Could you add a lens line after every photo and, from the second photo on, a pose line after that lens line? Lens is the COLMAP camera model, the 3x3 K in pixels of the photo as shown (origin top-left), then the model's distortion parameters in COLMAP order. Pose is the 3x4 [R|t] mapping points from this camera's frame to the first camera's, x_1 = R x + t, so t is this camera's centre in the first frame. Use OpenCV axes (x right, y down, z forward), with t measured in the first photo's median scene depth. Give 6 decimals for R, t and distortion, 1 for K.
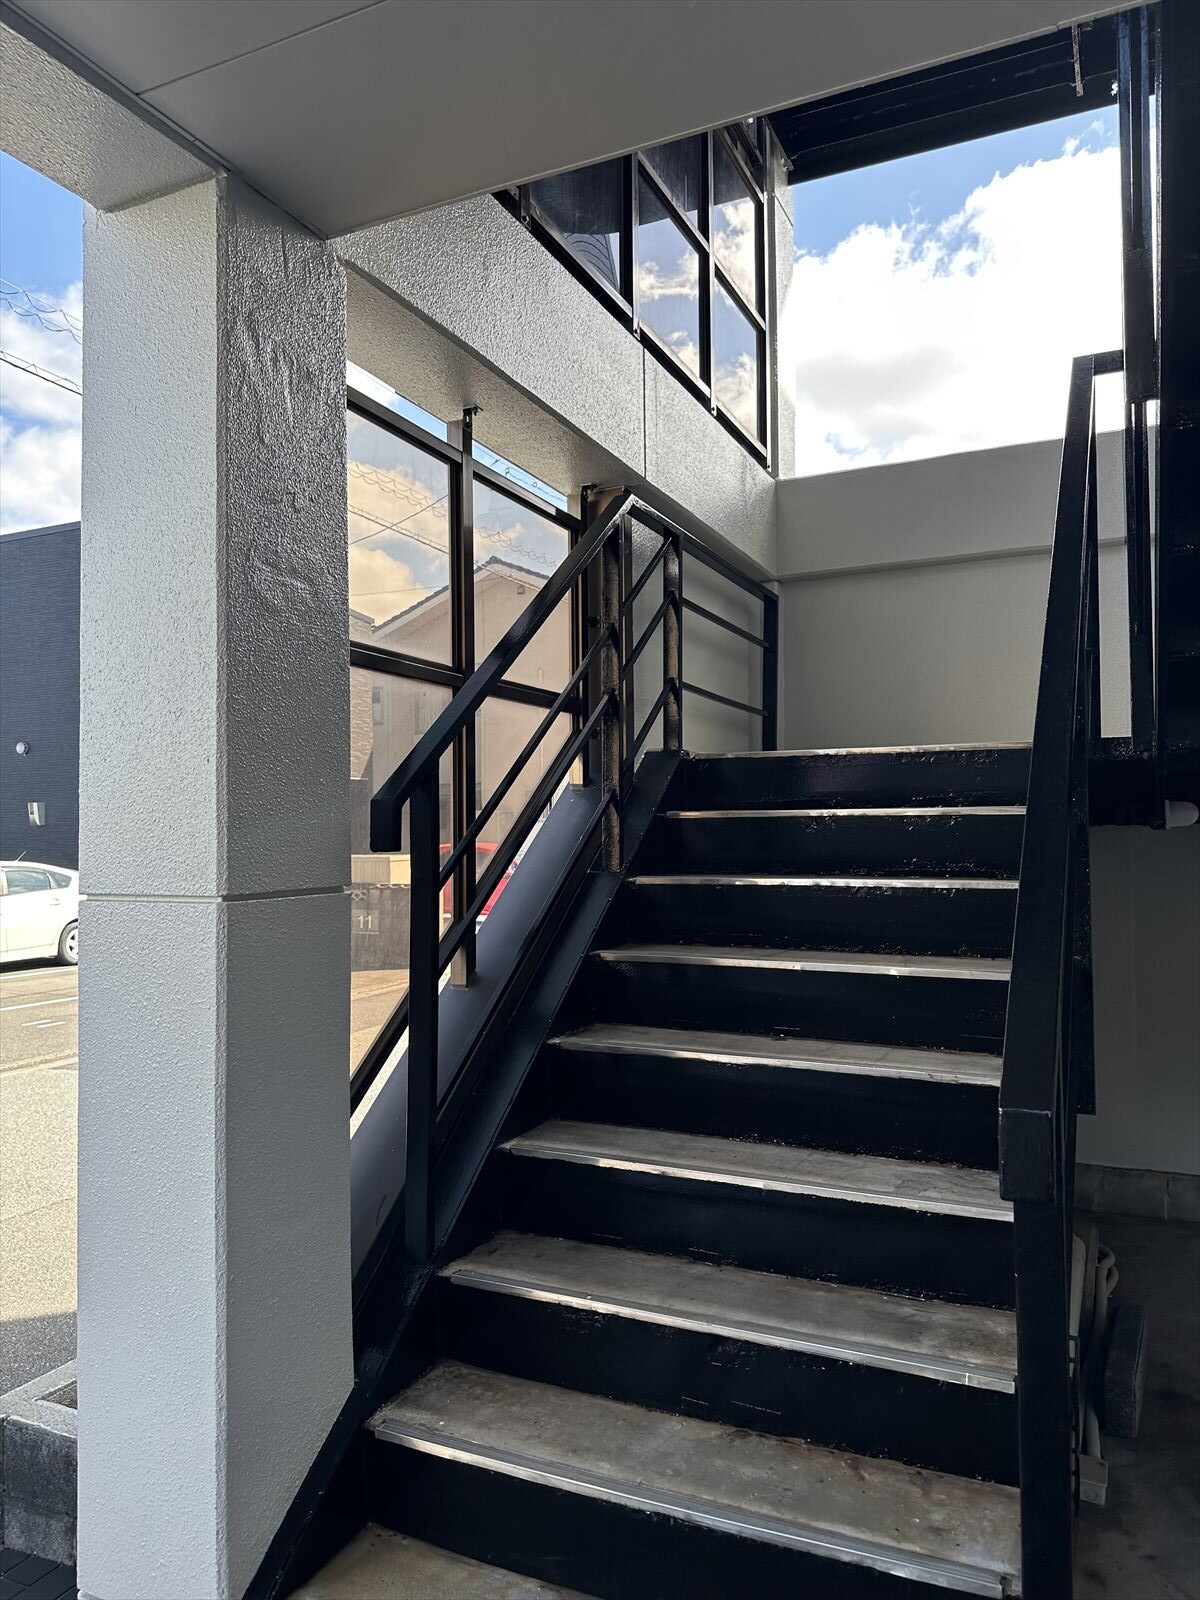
lens RADIAL K [[1118.3, 0, 609.5], [0, 1118.3, 807.1], [0, 0, 1]] dist [0.069036, -0.091003]
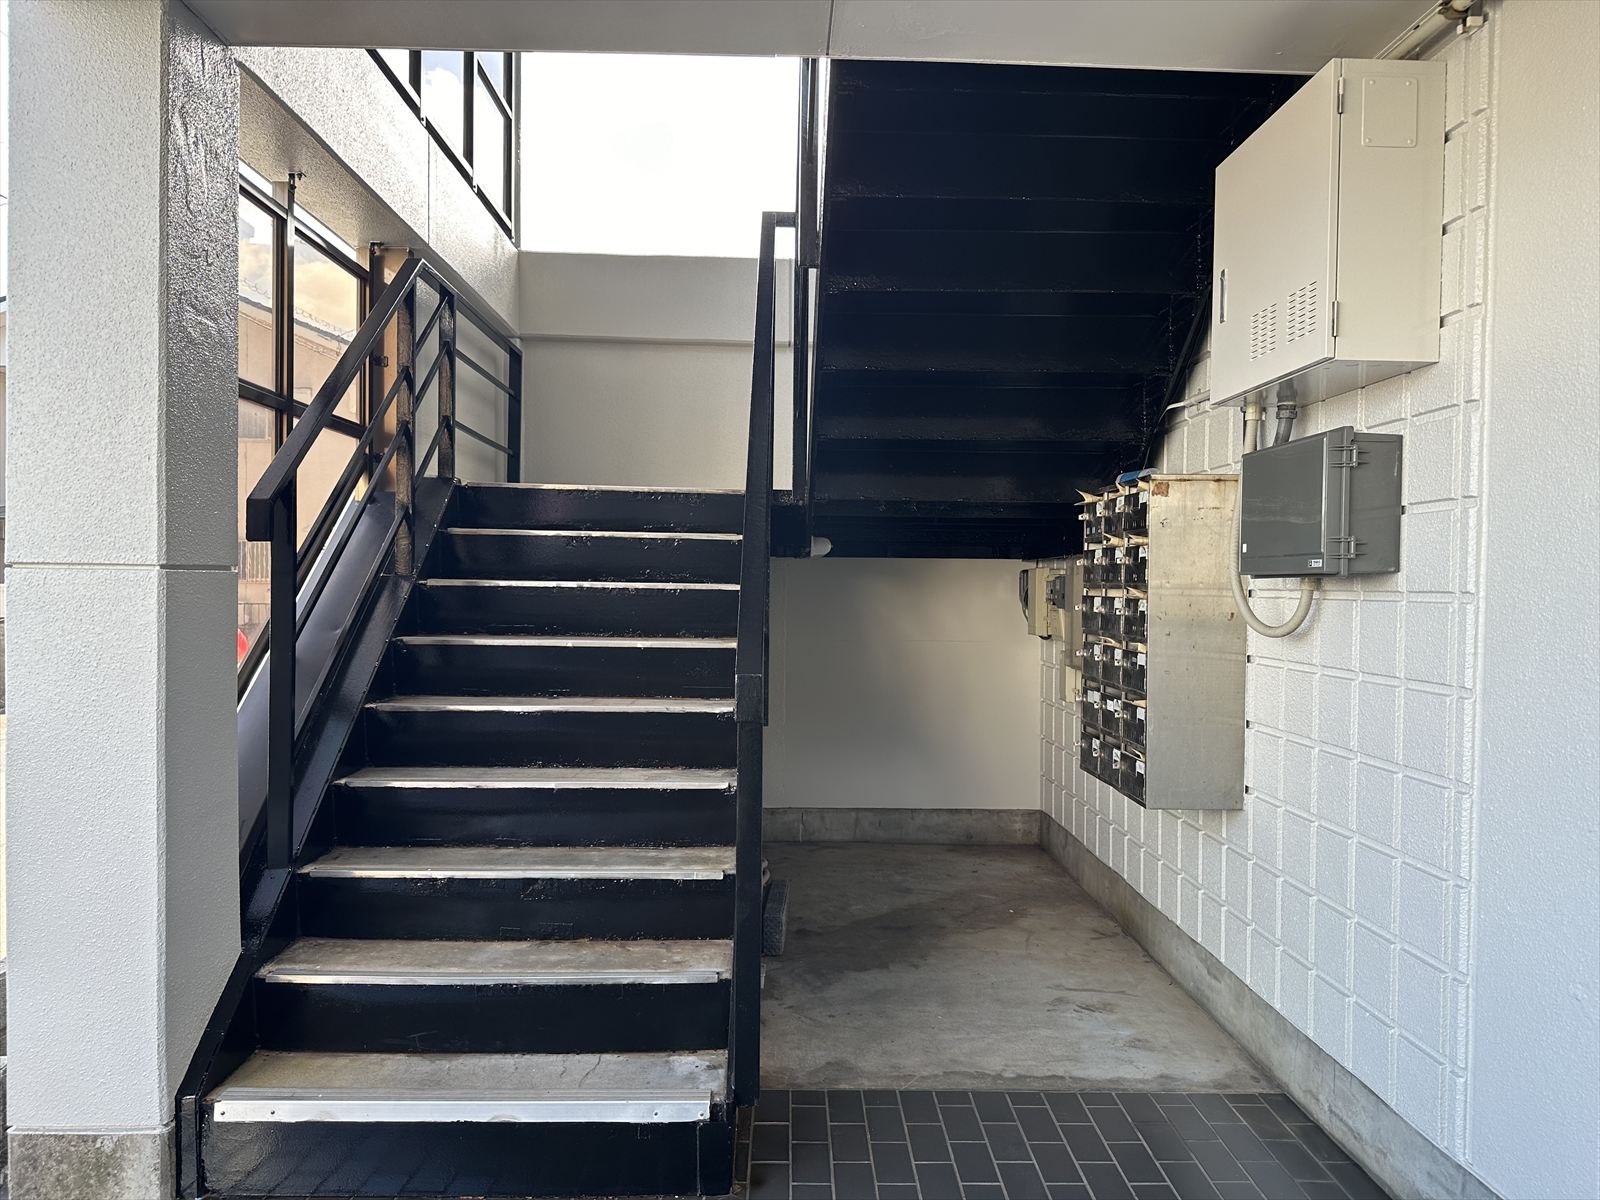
lens RADIAL K [[1118.3, 0, 808.3], [0, 1118.3, 599.1], [0, 0, 1]] dist [0.069036, -0.091003]
pose [[0.895029, 0.015157, 0.445751, -0.163728], [-0.032919, 0.998941, 0.032131, 0.032975], [-0.444792, -0.043432, 0.894580, -0.307820]]
